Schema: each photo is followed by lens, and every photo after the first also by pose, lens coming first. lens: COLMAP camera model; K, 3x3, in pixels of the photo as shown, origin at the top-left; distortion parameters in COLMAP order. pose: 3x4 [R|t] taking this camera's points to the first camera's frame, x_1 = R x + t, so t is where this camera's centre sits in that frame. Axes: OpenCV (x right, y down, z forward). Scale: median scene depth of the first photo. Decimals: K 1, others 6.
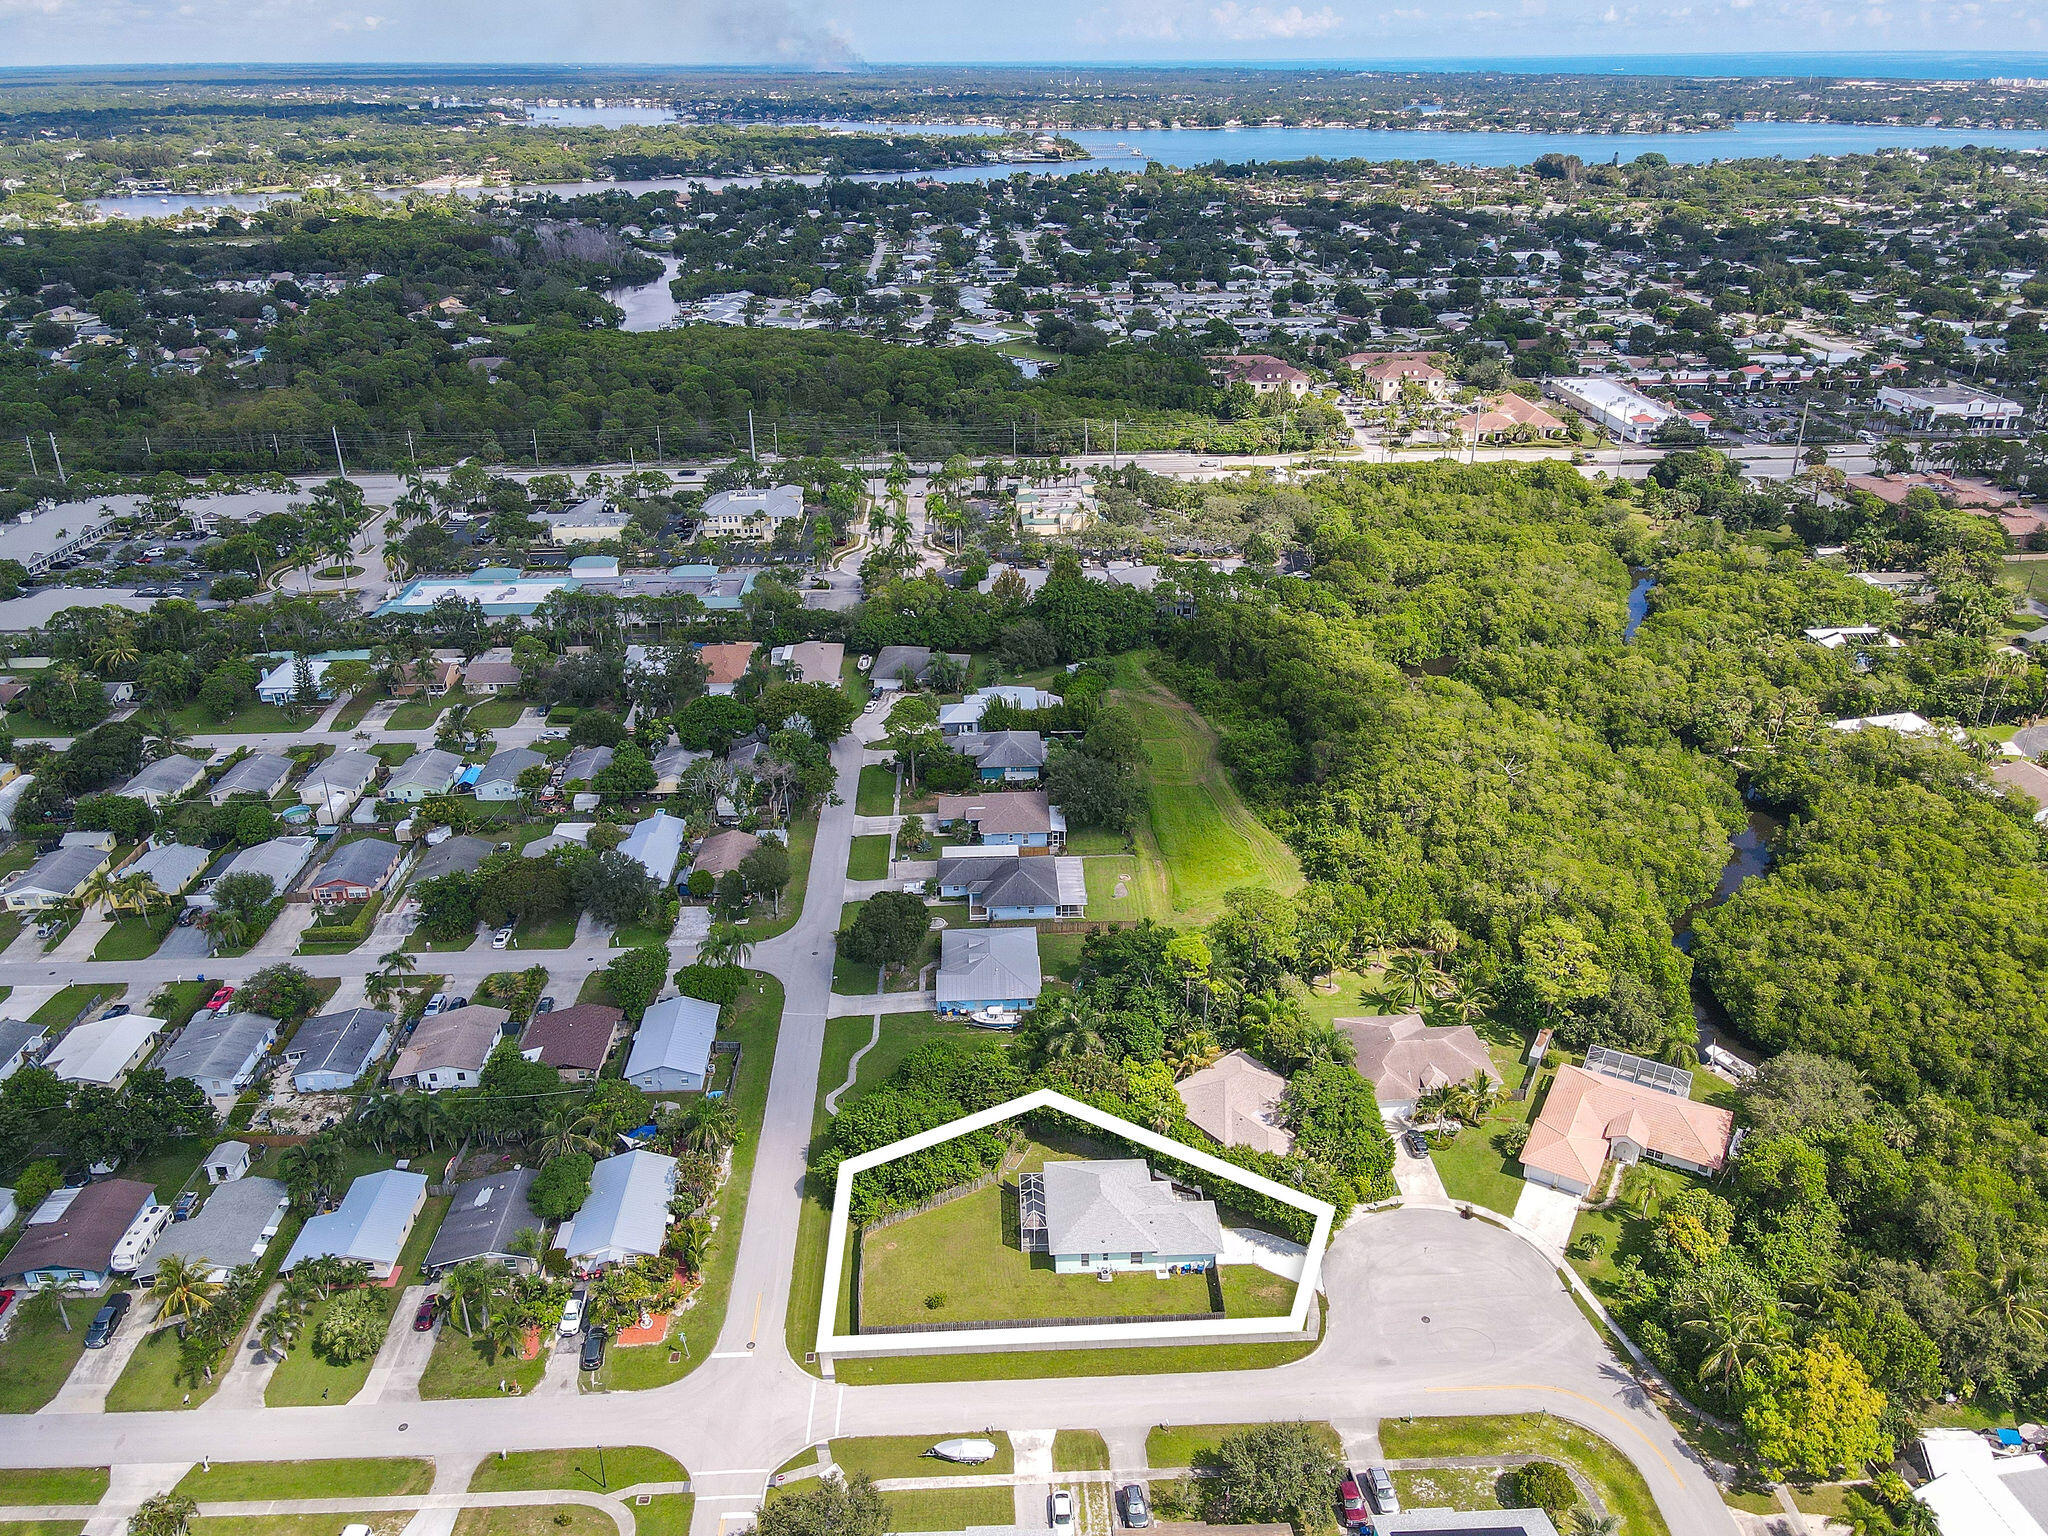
lens RADIAL K [[1516.7, 0, 1041.9], [0, 1516.7, 756.3], [0, 0, 1]] dist [0.003388, 0.017380]
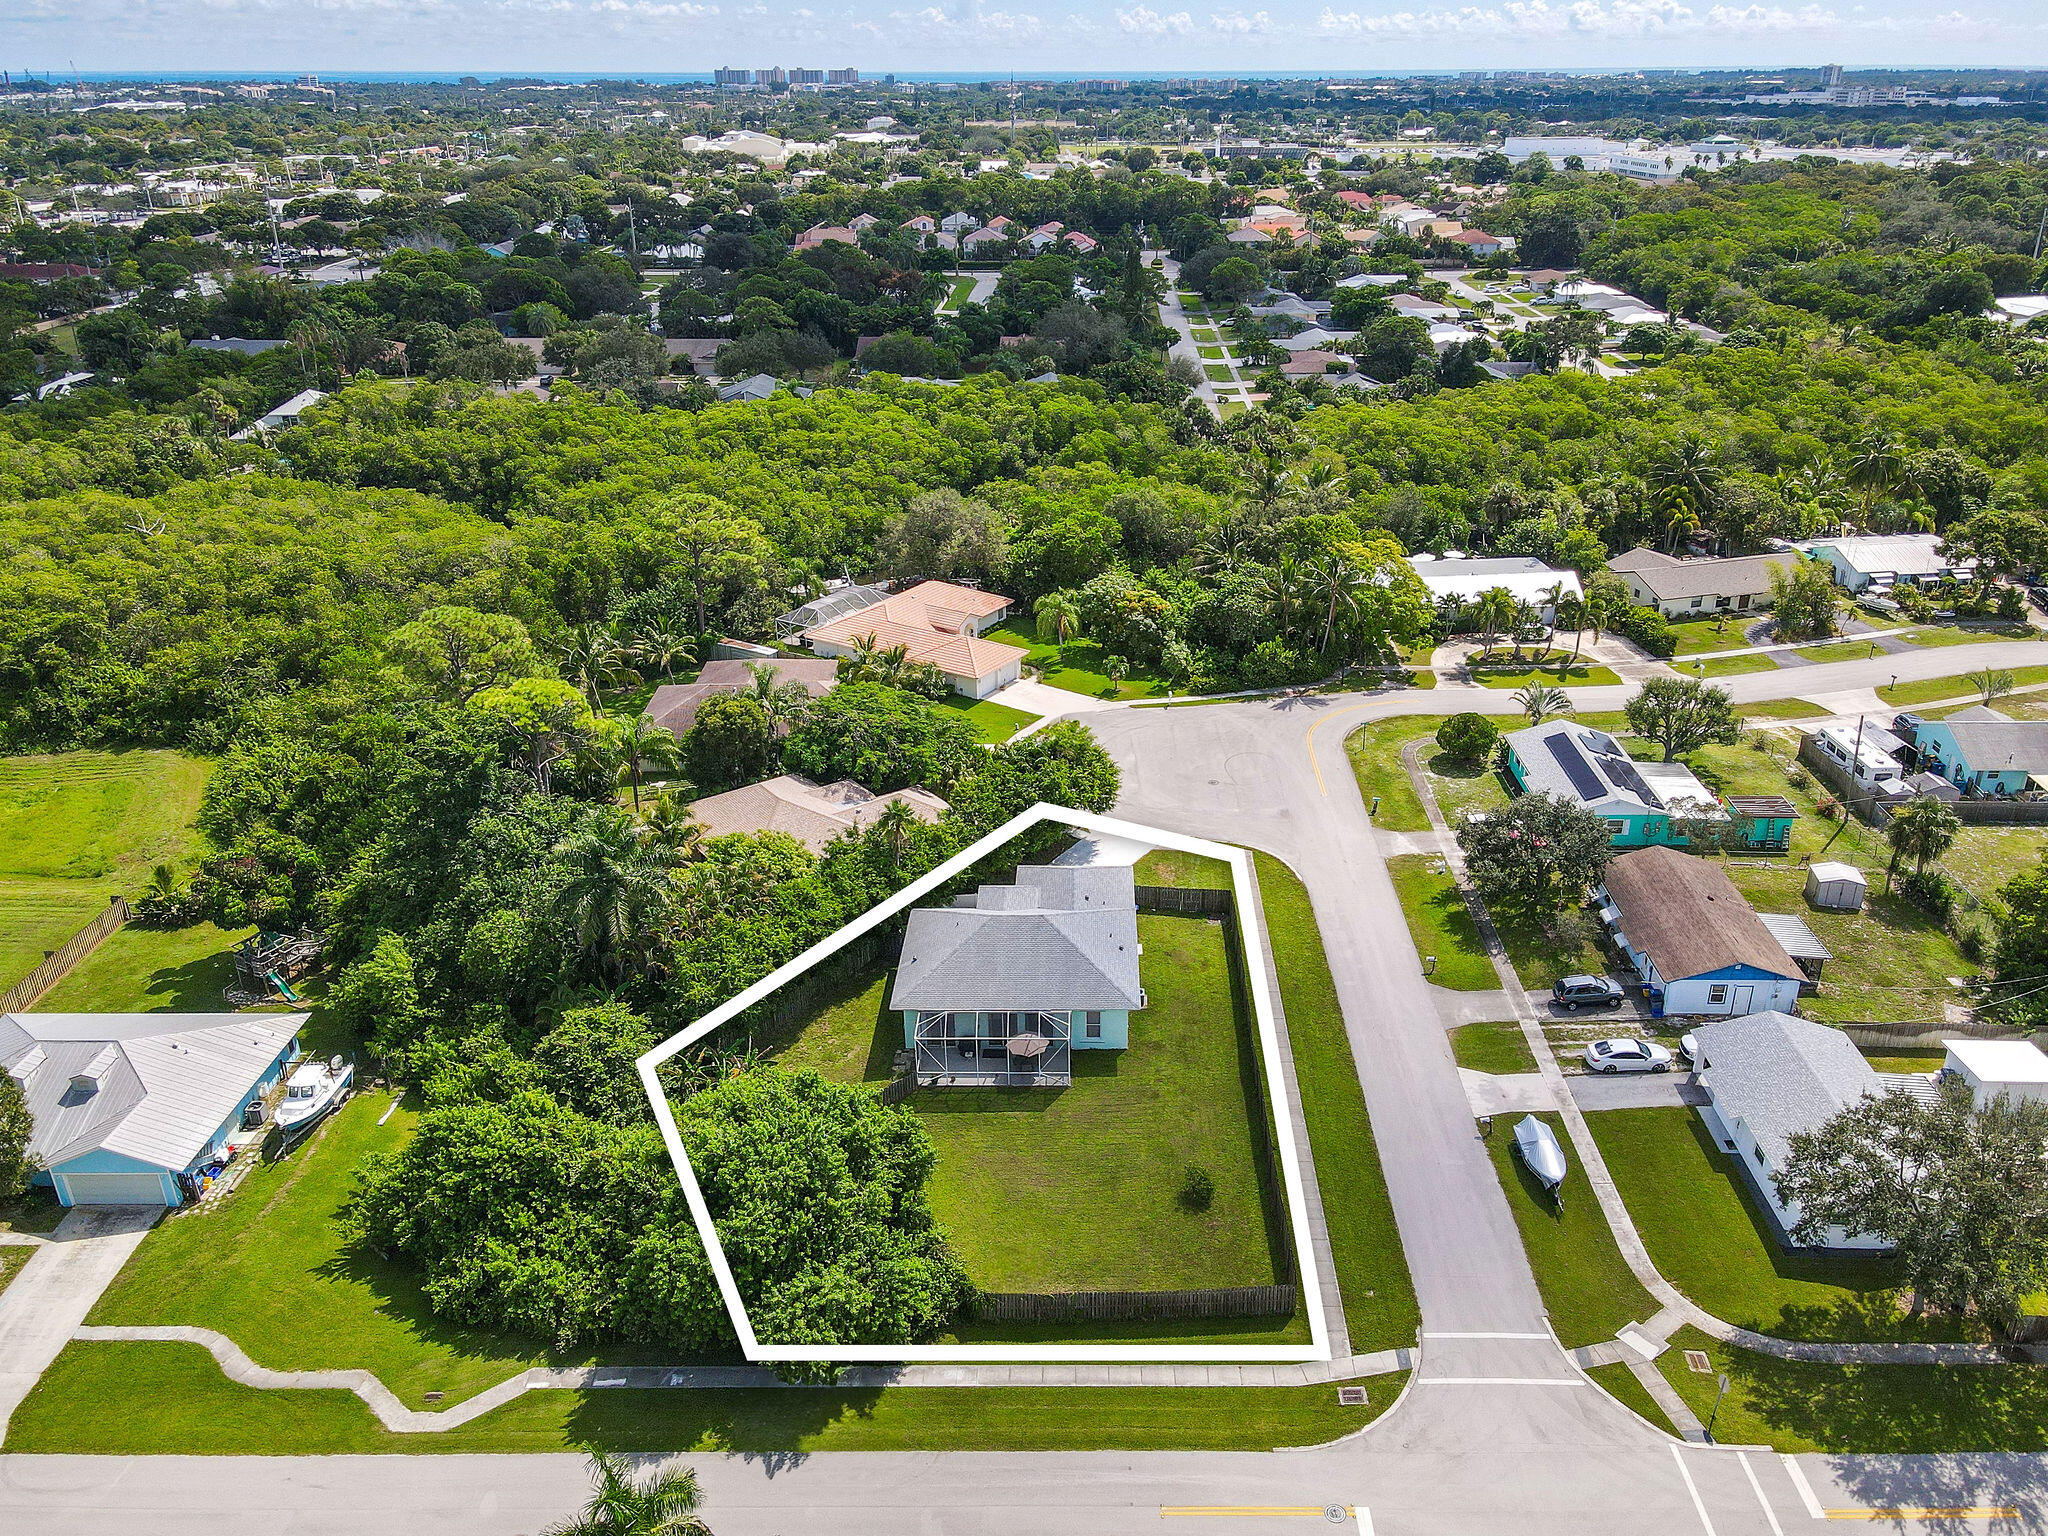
lens RADIAL K [[1516.7, 0, 1062.4], [0, 1516.7, 729.6], [0, 0, 1]] dist [0.003388, 0.017380]
pose [[0.062026, -0.400059, 0.914388, -0.440106], [0.423822, 0.840007, 0.338767, 0.036591], [-0.903619, 0.366525, 0.221656, 0.811852]]
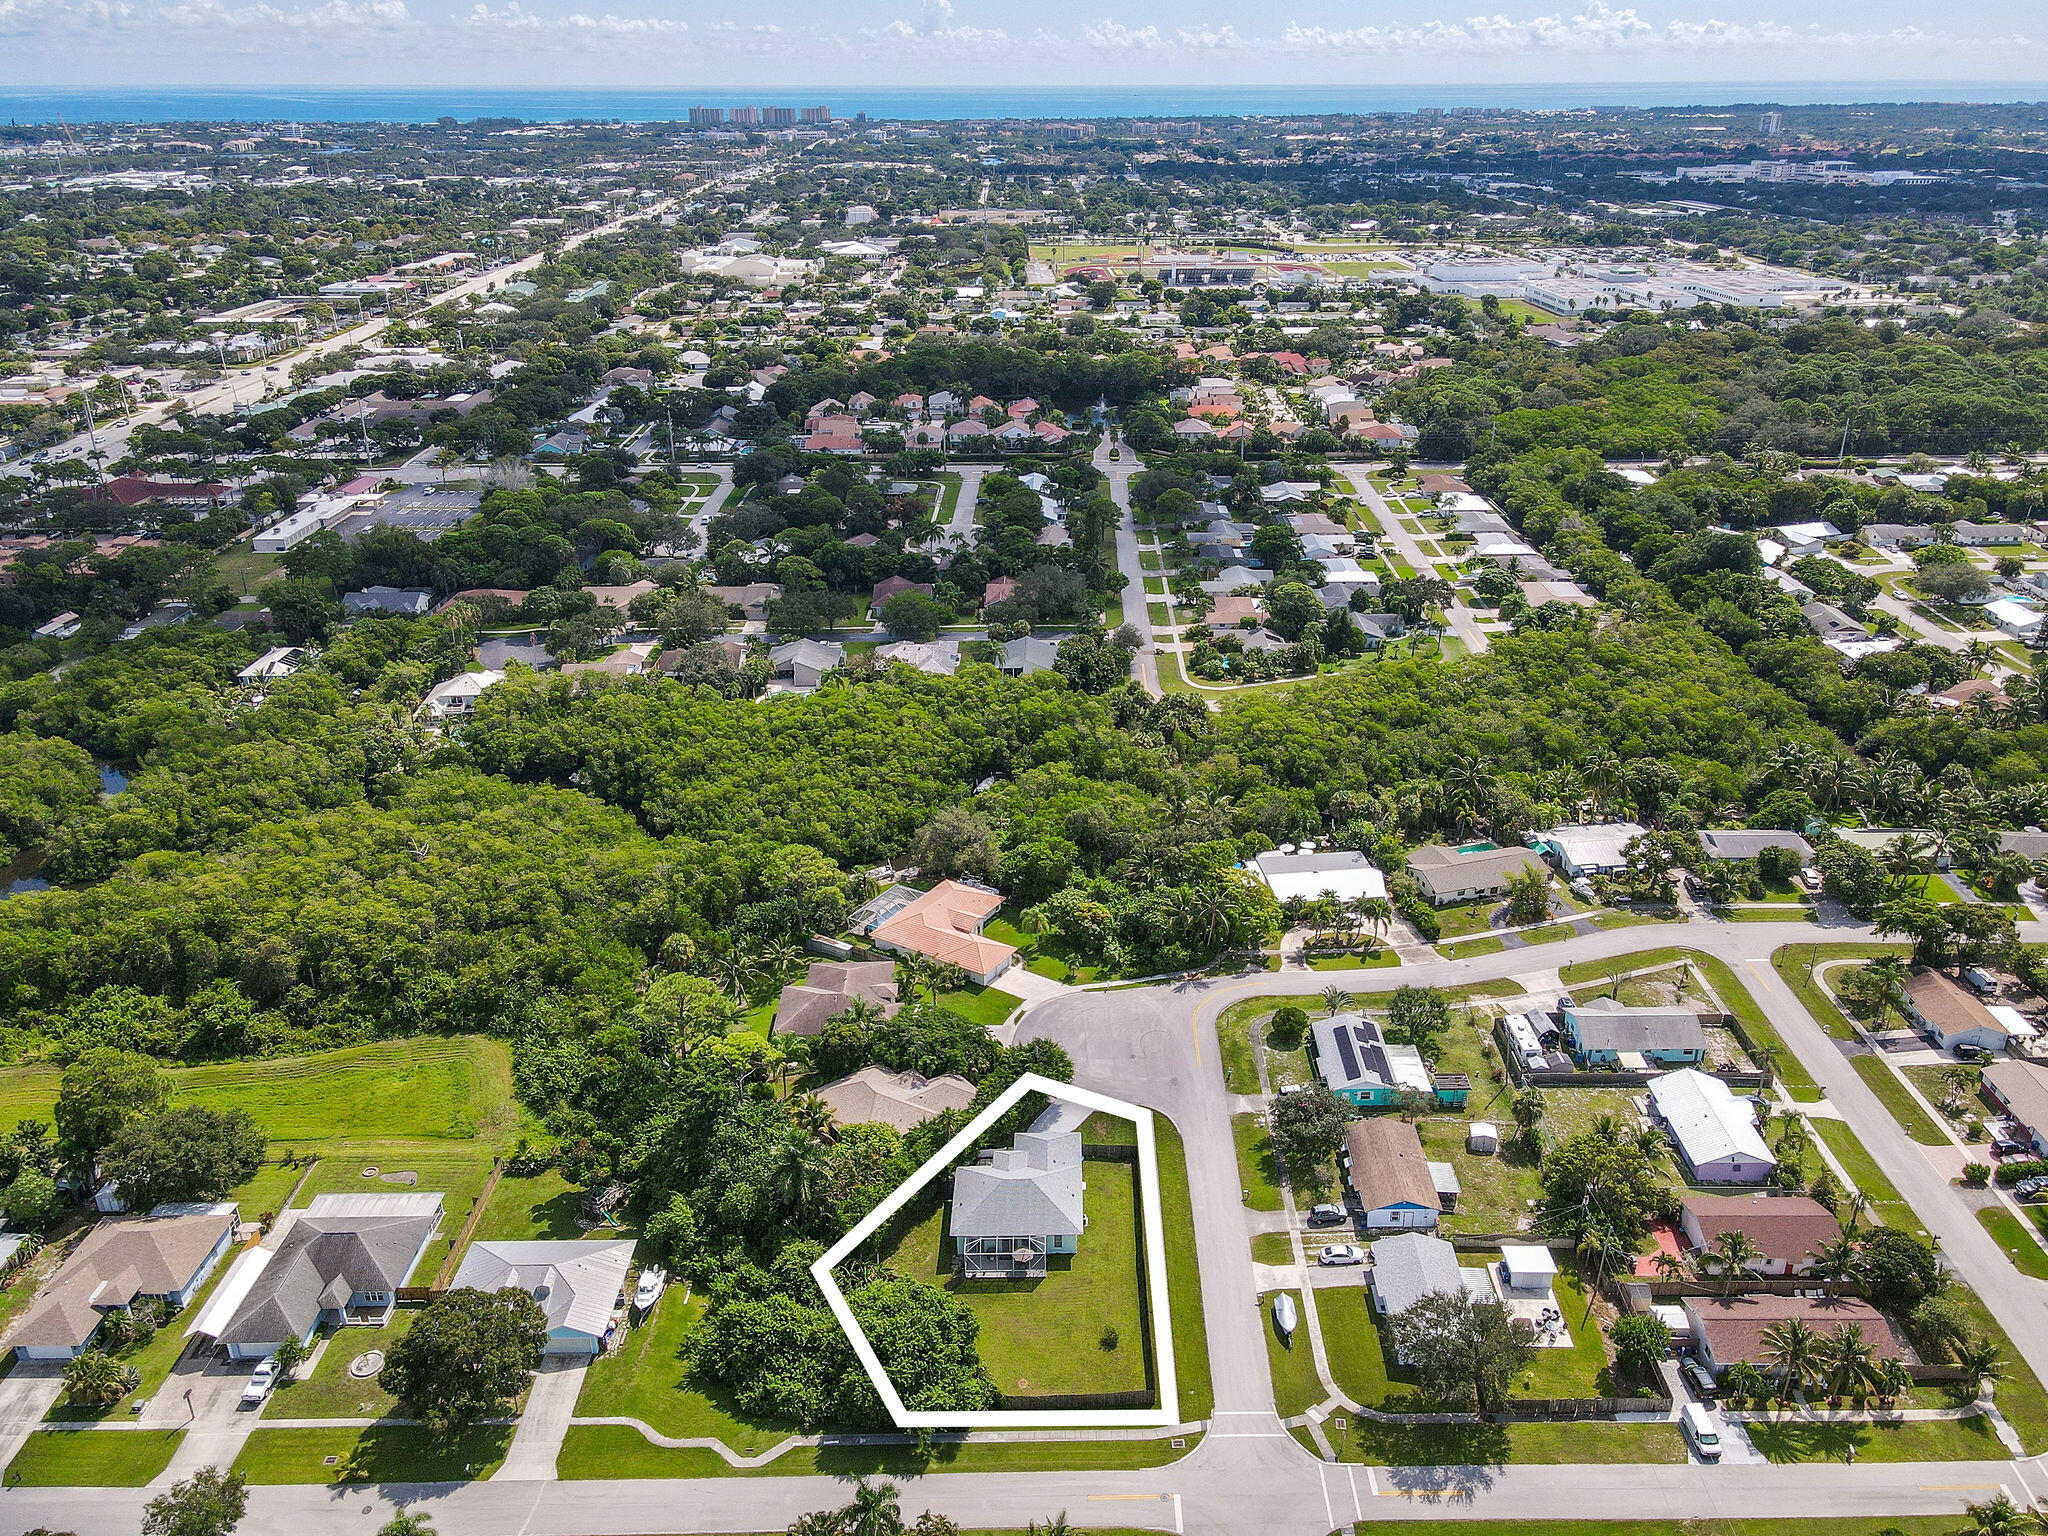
lens RADIAL K [[1516.7, 0, 1056.3], [0, 1516.7, 729.8], [0, 0, 1]] dist [0.003388, 0.017380]
pose [[0.046394, -0.395868, 0.917135, -0.777672], [0.428435, 0.837275, 0.339726, -0.314210], [-0.902381, 0.377171, 0.208448, 0.623495]]
